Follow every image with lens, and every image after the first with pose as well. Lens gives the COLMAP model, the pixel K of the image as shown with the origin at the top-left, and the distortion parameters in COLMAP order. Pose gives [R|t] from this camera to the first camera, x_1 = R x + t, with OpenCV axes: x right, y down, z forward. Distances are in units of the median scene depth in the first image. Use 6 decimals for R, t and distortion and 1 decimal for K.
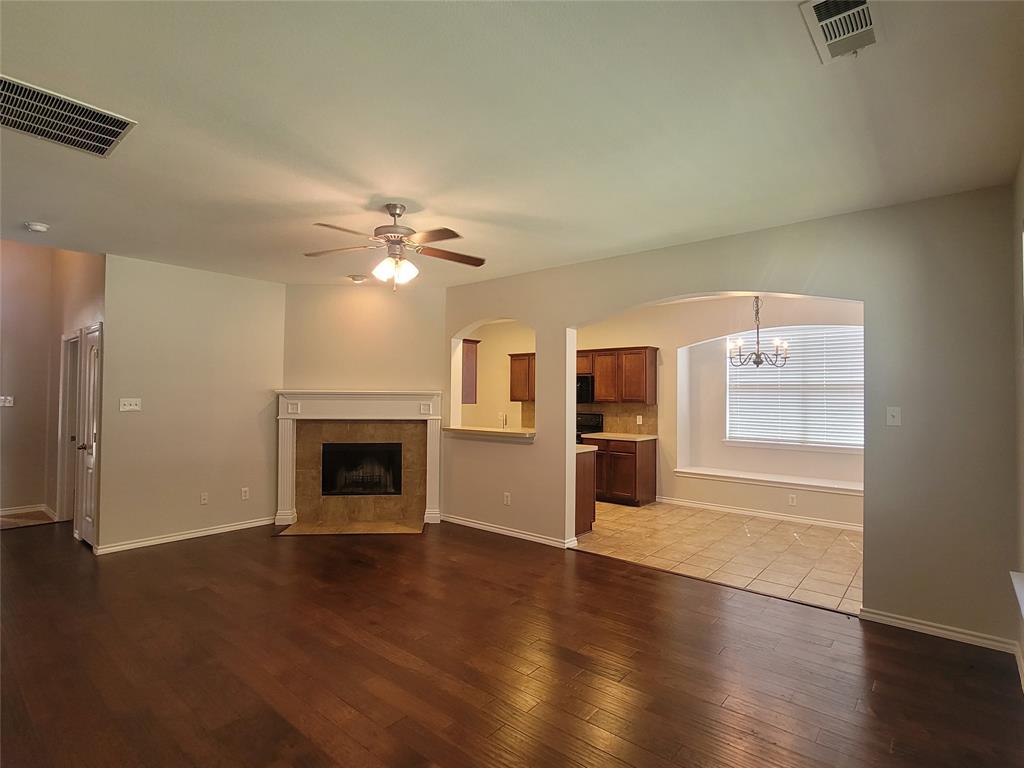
lens RADIAL K [[532.0, 0, 512.0], [0, 532.0, 384.0], [0, 0, 1]] dist [-0.002236, -0.000594]
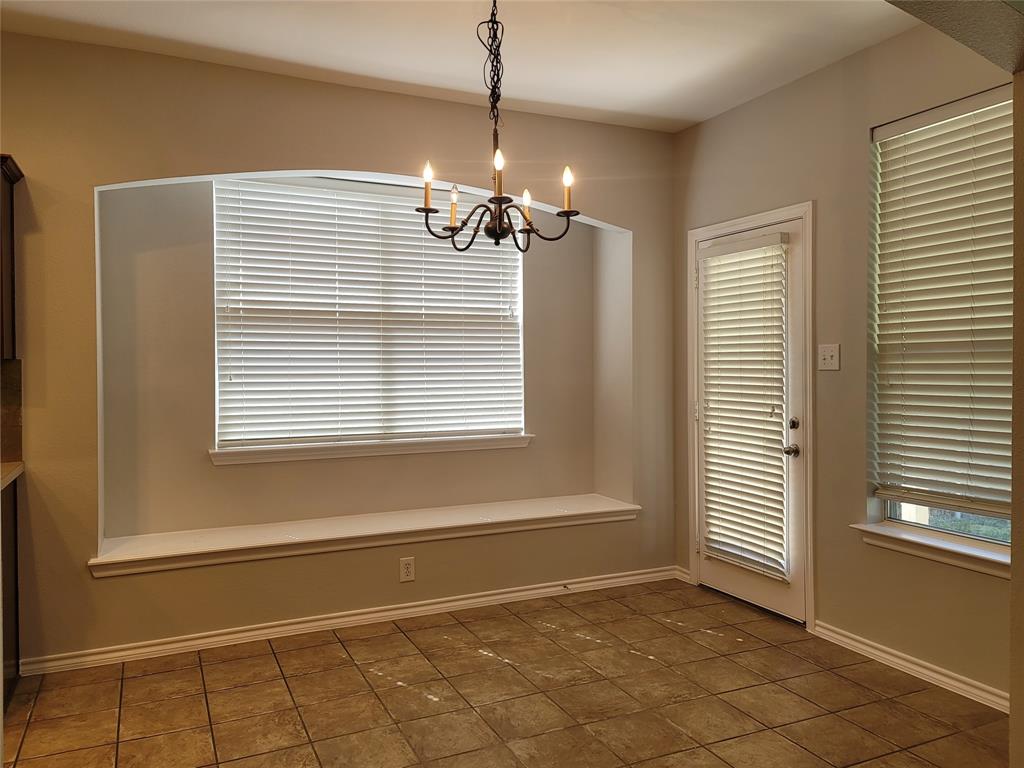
lens RADIAL K [[766.0, 0, 512.0], [0, 766.0, 384.0], [0, 0, 1]] dist [0.048954, -0.000961]
pose [[0.413423, -0.032935, 0.909943, -0.017528], [-0.011866, 0.999066, 0.041552, 0.036157], [-0.910462, -0.027976, 0.412646, 0.670892]]
